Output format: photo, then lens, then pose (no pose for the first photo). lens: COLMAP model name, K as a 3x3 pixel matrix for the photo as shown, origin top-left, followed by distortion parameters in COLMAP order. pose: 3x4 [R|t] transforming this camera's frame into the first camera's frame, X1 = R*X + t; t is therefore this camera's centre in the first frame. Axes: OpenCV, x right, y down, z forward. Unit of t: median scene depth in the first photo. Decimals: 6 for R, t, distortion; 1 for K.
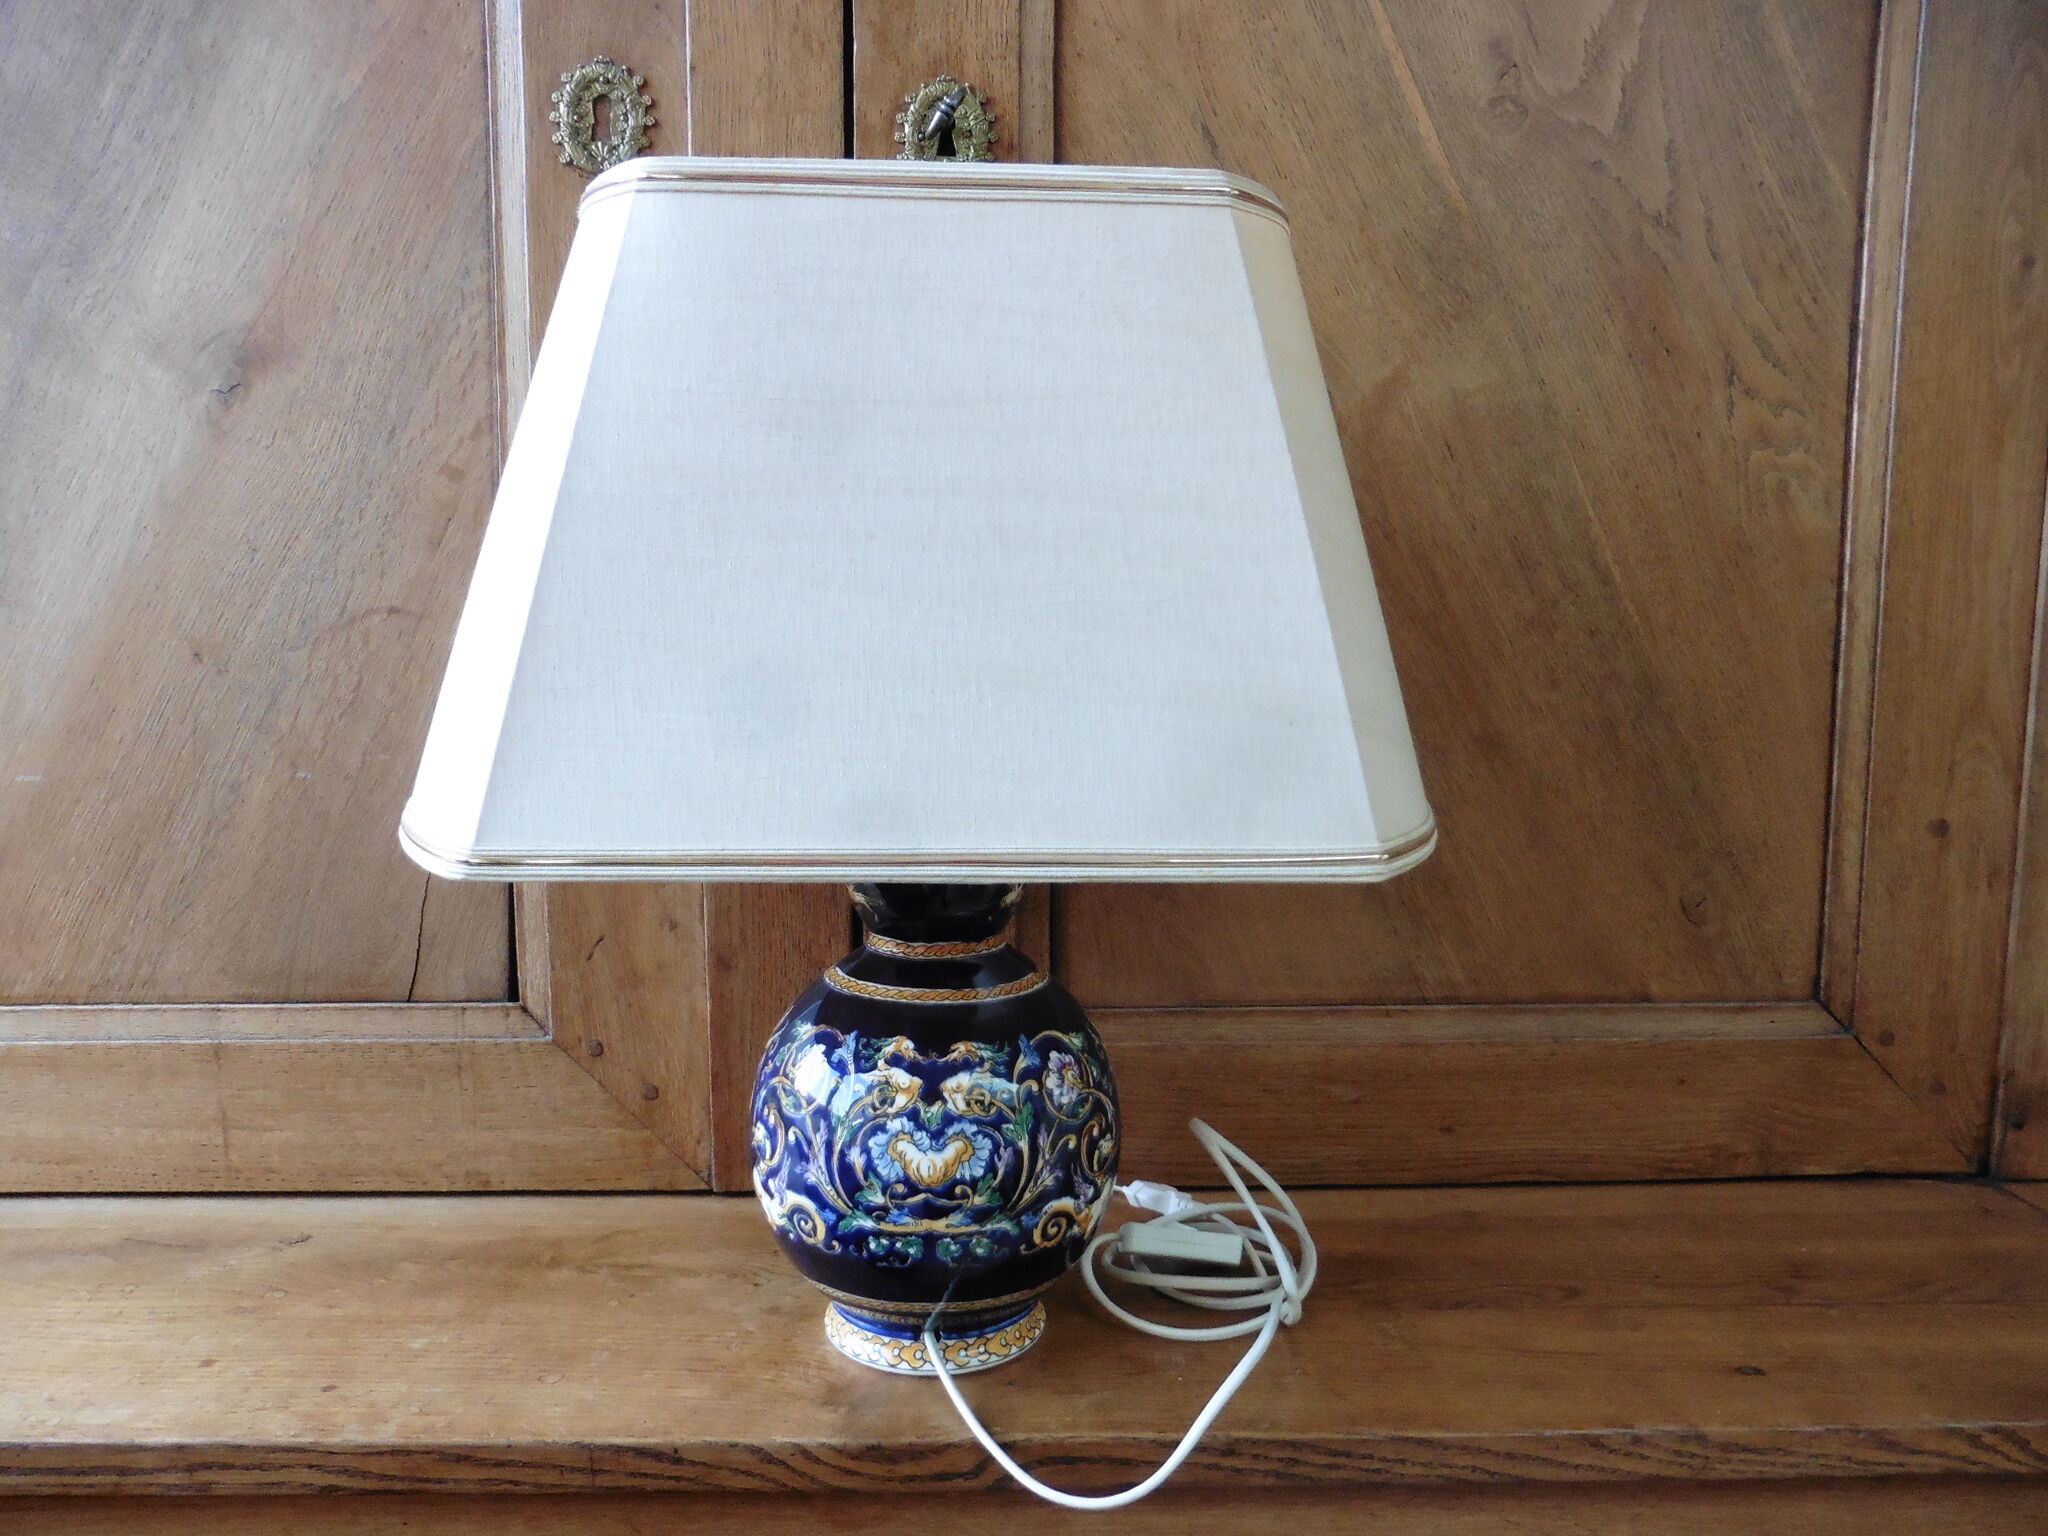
lens RADIAL K [[1445.1, 0, 1024.0], [0, 1445.1, 768.0], [0, 0, 1]] dist [-0.044514, 0.039745]
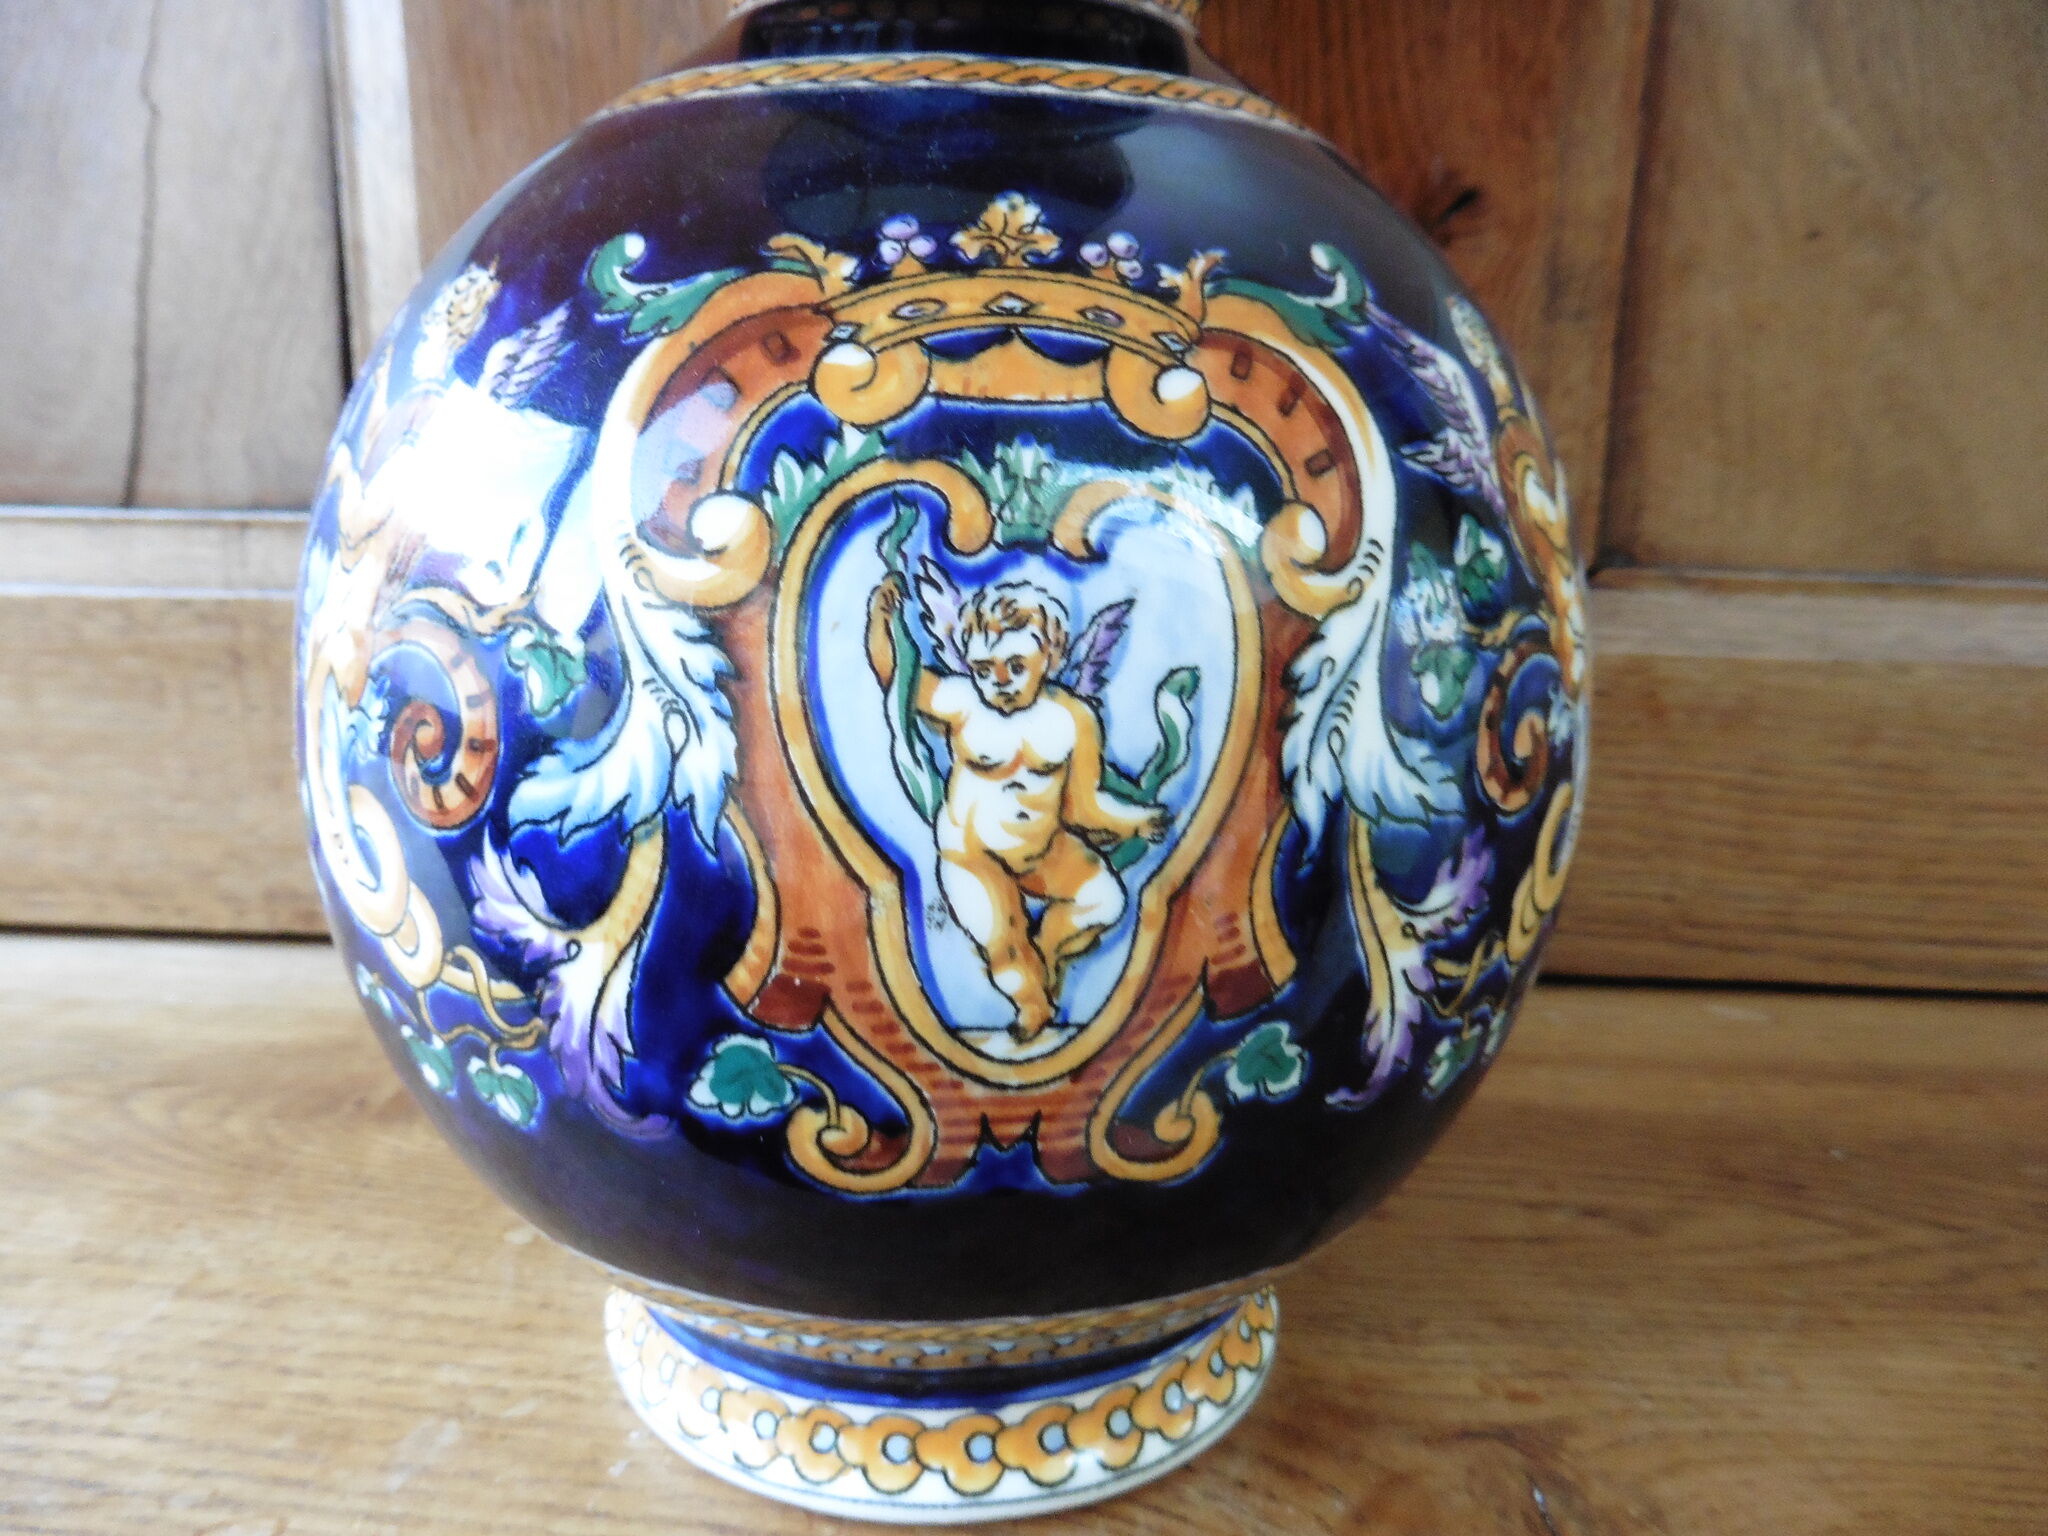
lens RADIAL K [[1449.2, 0, 1024.0], [0, 1449.2, 768.0], [0, 0, 1]] dist [-0.046495, 0.031978]
pose [[0.997690, 0.034606, -0.058458, -0.127258], [-0.026734, 0.991095, 0.130447, 0.182177], [0.062451, -0.128583, 0.989730, 0.585117]]
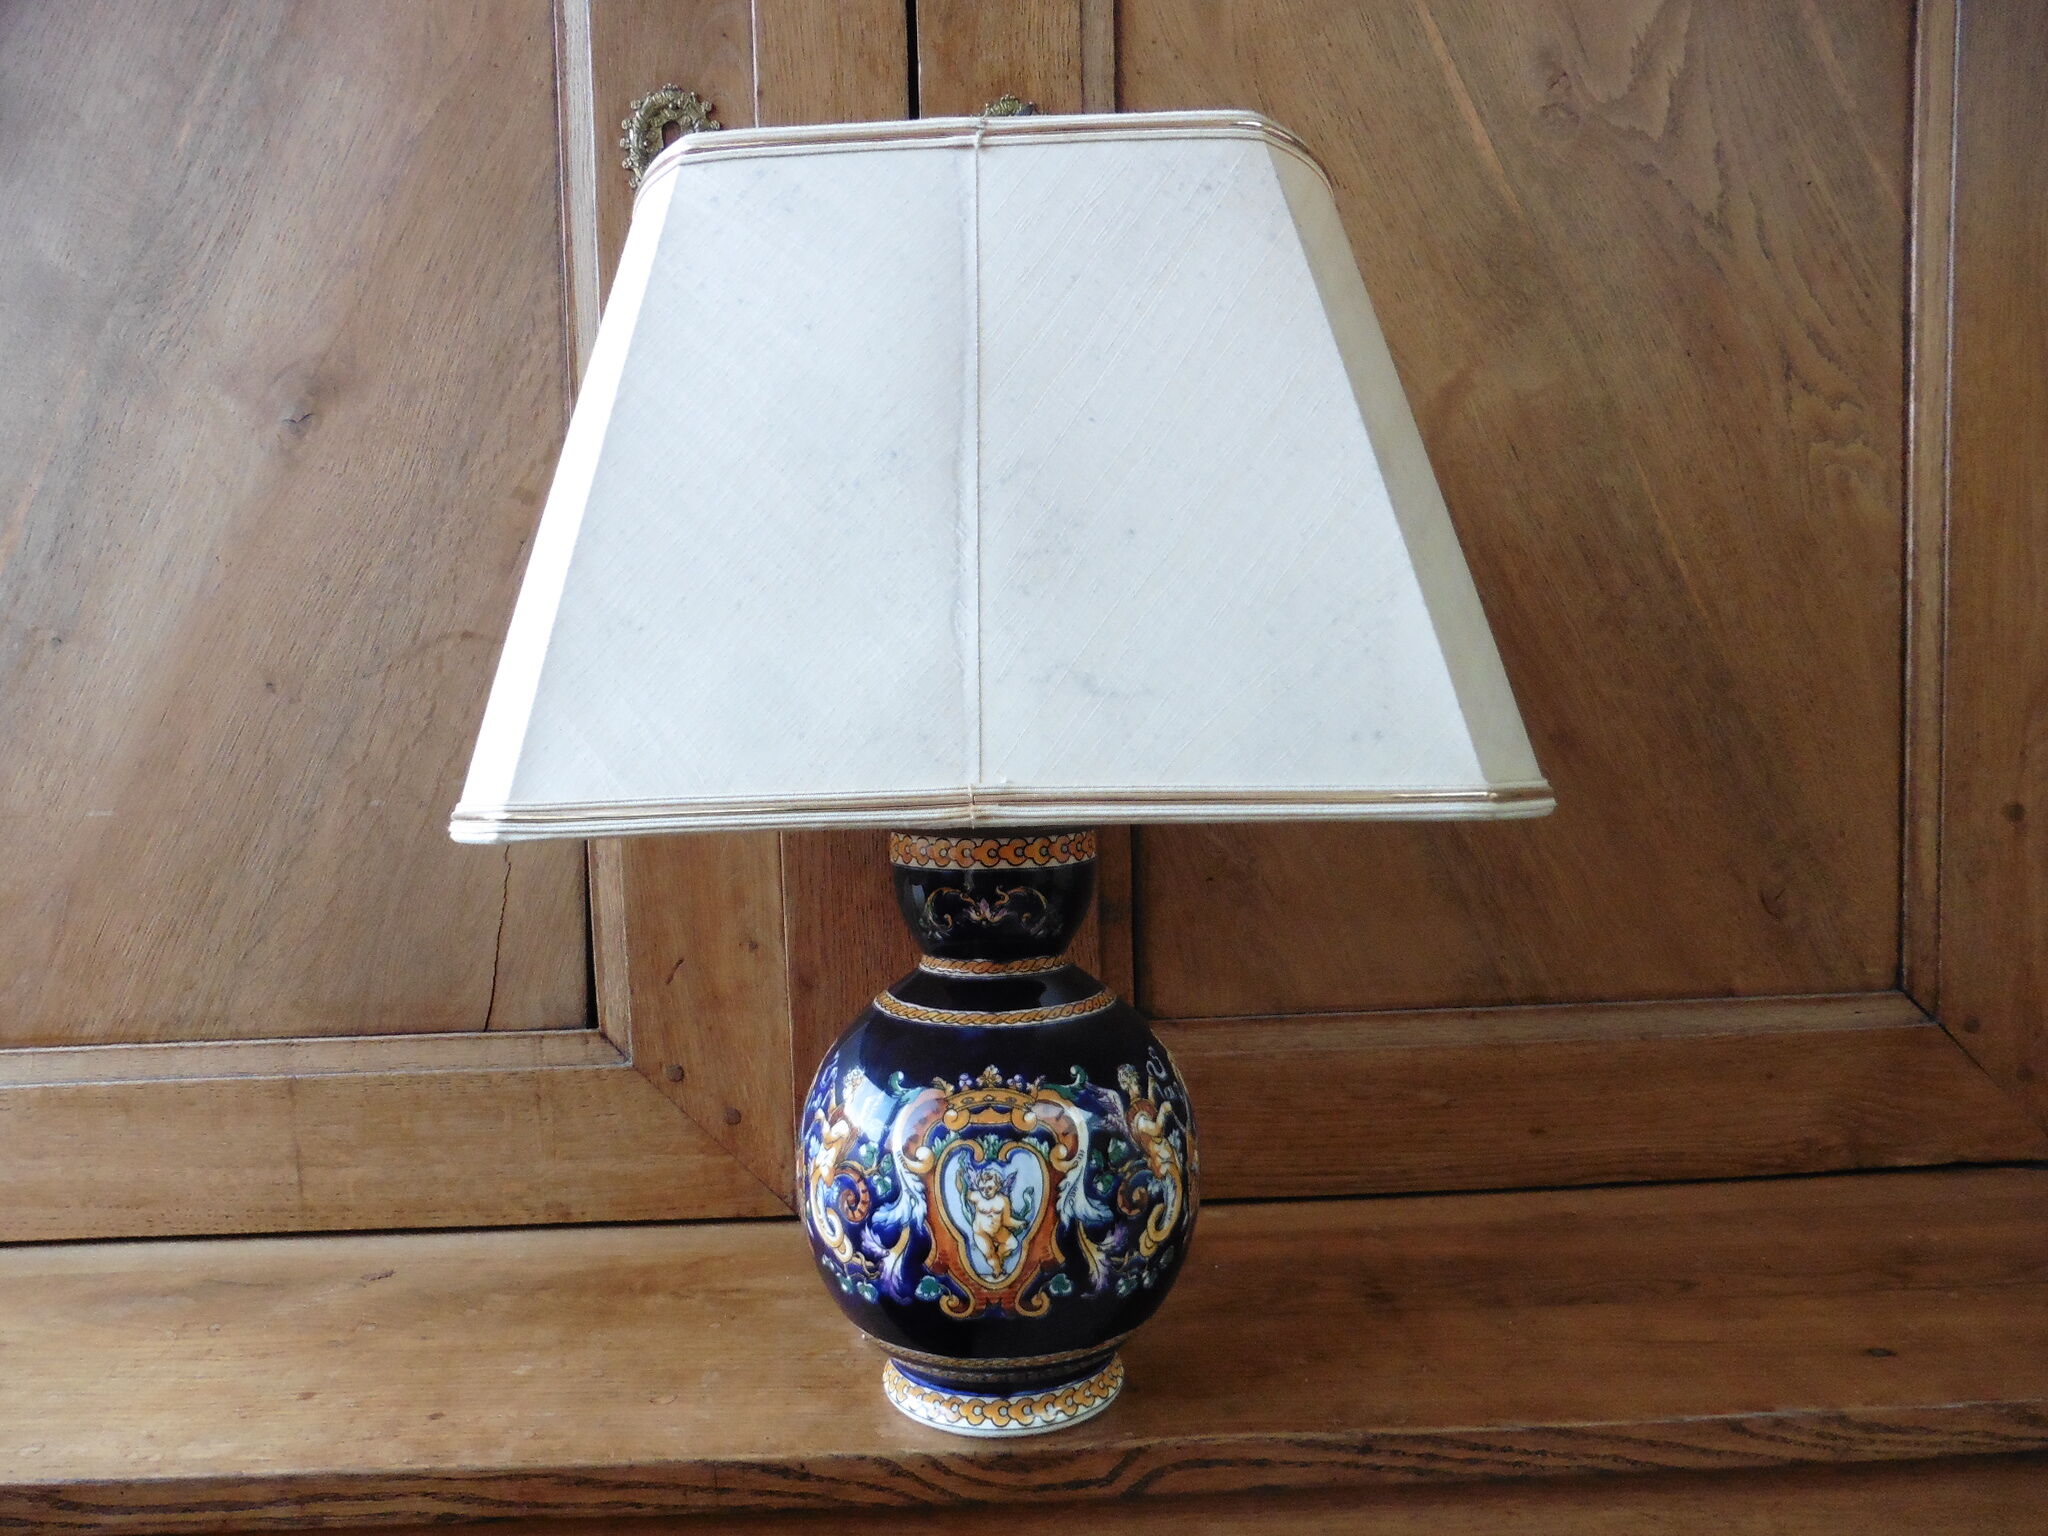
lens RADIAL K [[1449.2, 0, 1024.0], [0, 1449.2, 768.0], [0, 0, 1]] dist [-0.046495, 0.031978]
pose [[0.999589, -0.027332, 0.008634, -0.064339], [0.027662, 0.998783, -0.040841, 0.033975], [-0.007507, 0.041063, 0.999128, 0.002435]]
